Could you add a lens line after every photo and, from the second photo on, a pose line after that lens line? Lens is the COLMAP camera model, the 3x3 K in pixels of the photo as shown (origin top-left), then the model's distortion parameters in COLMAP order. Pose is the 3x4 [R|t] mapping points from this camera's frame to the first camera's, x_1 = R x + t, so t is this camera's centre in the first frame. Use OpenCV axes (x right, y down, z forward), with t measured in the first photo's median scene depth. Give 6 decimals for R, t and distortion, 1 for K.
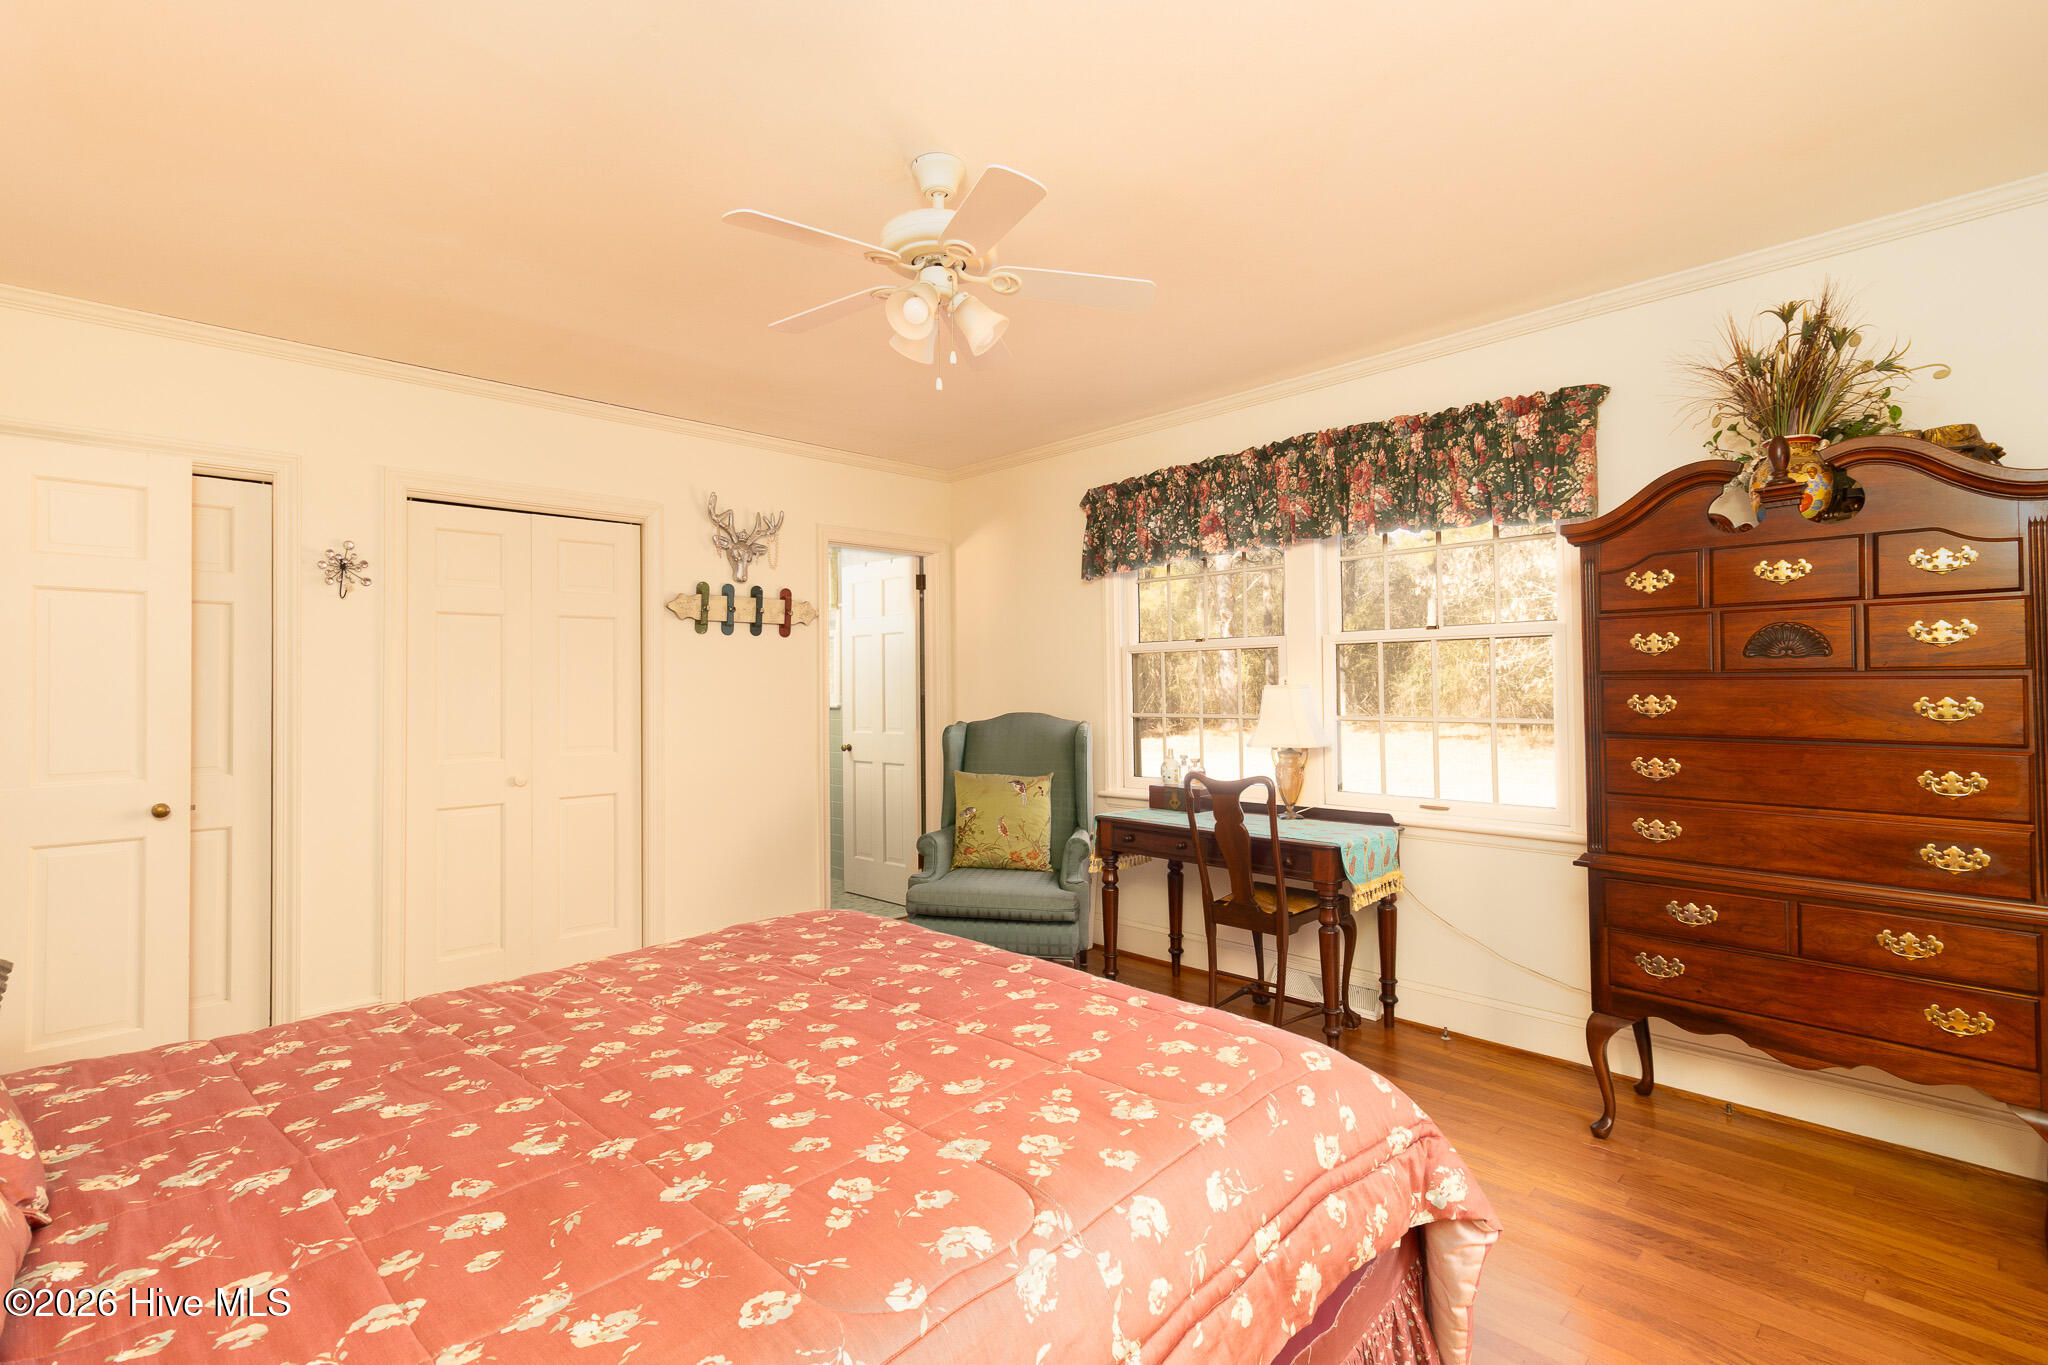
lens RADIAL K [[967.1, 0, 1017.3], [0, 967.1, 673.2], [0, 0, 1]] dist [0.006409, 0.000741]
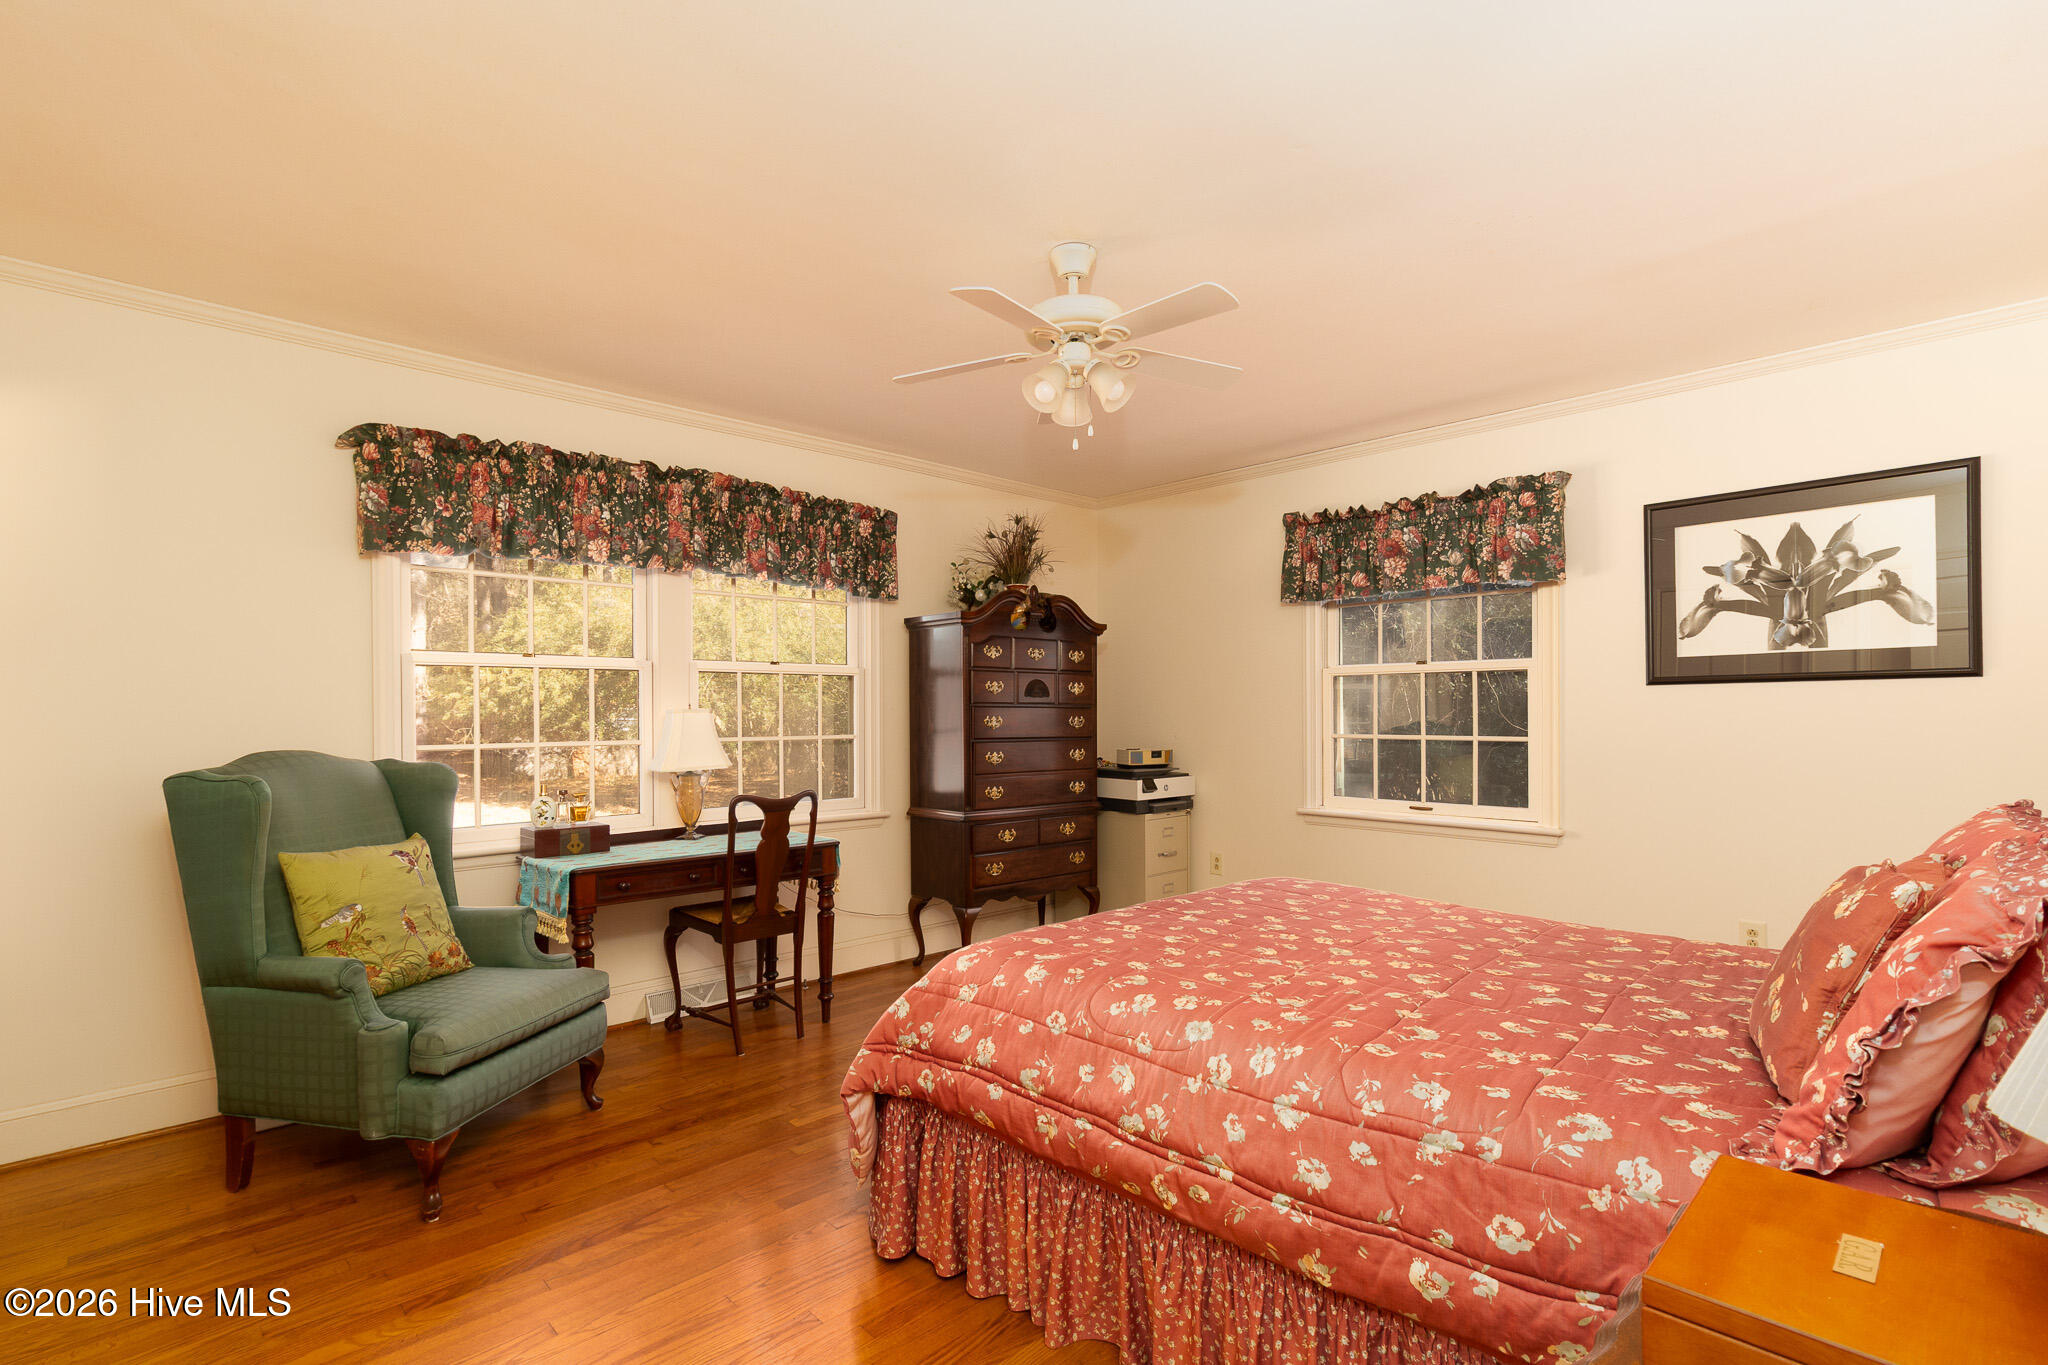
lens RADIAL K [[986.3, 0, 1029.6], [0, 986.3, 713.5], [0, 0, 1]] dist [0.000059, -0.000084]
pose [[-0.020943, 0.005381, 0.999766, -0.889247], [-0.012900, 0.999901, -0.005652, 0.020714], [-0.999697, -0.013015, -0.020872, 0.763862]]
